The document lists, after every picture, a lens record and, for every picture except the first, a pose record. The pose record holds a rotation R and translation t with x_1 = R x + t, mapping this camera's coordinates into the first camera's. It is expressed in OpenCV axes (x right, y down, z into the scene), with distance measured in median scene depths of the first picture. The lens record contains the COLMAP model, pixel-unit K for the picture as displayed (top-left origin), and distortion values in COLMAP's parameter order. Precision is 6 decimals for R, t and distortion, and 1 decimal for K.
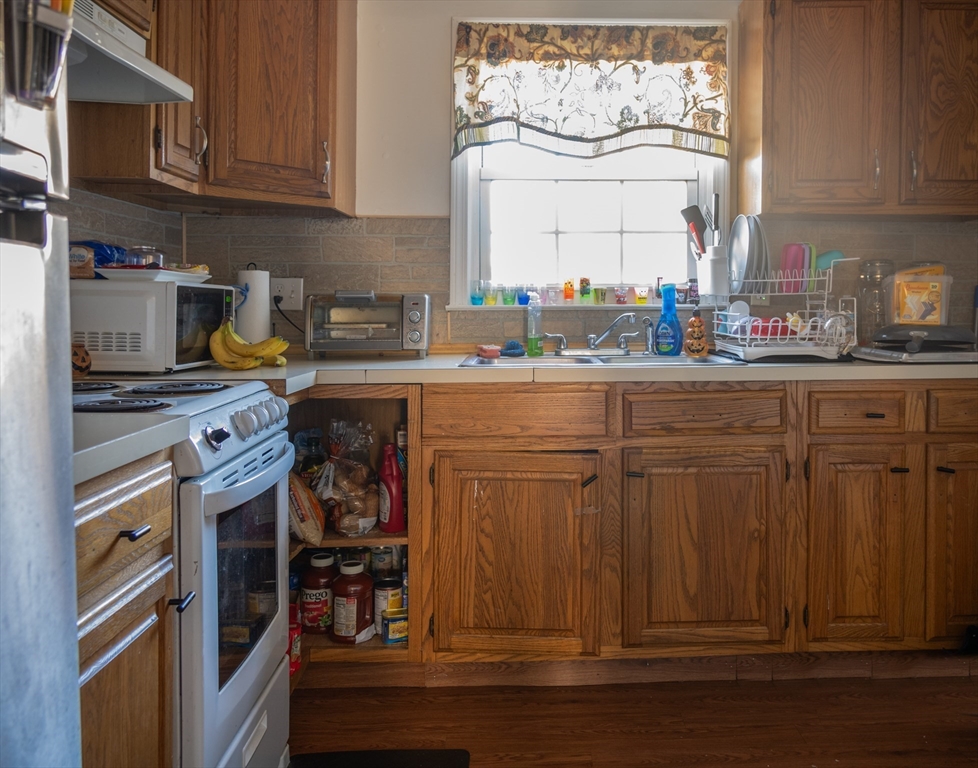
lens RADIAL K [[834.3, 0, 479.2], [0, 834.3, 320.3], [0, 0, 1]] dist [0.003068, 0.002682]
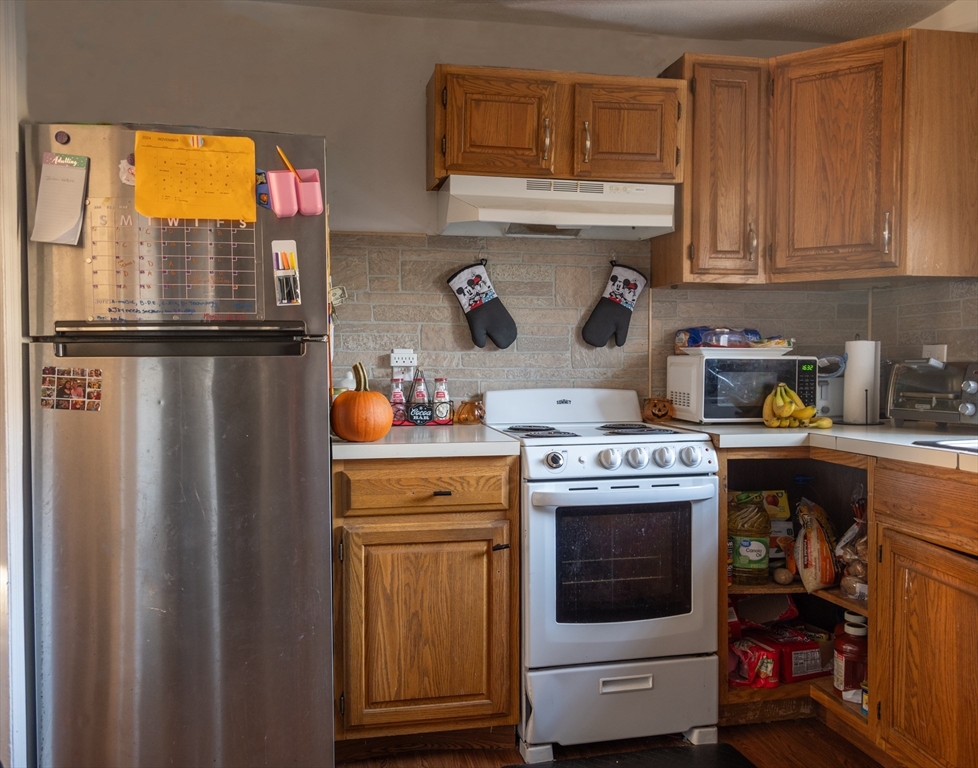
lens RADIAL K [[740.7, 0, 489.0], [0, 740.7, 384.0], [0, 0, 1]] dist [0.004208, 0.004066]
pose [[0.219267, 0.022958, -0.975395, 0.634048], [-0.012699, 0.999706, 0.020676, -0.019030], [0.975582, 0.007853, 0.219494, 0.353224]]
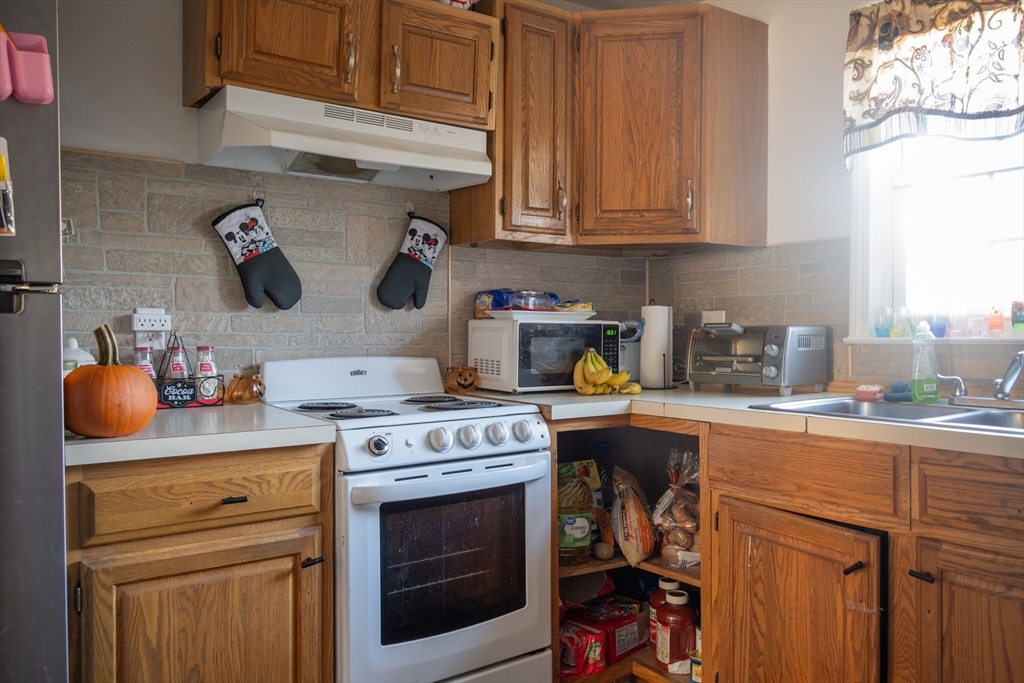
lens RADIAL K [[733.8, 0, 512.9], [0, 733.8, 337.7], [0, 0, 1]] dist [0.002881, 0.002541]
pose [[0.593020, 0.003944, -0.805178, 0.445489], [-0.009255, 0.999955, -0.001918, -0.015621], [0.805135, 0.008590, 0.593030, 0.306872]]
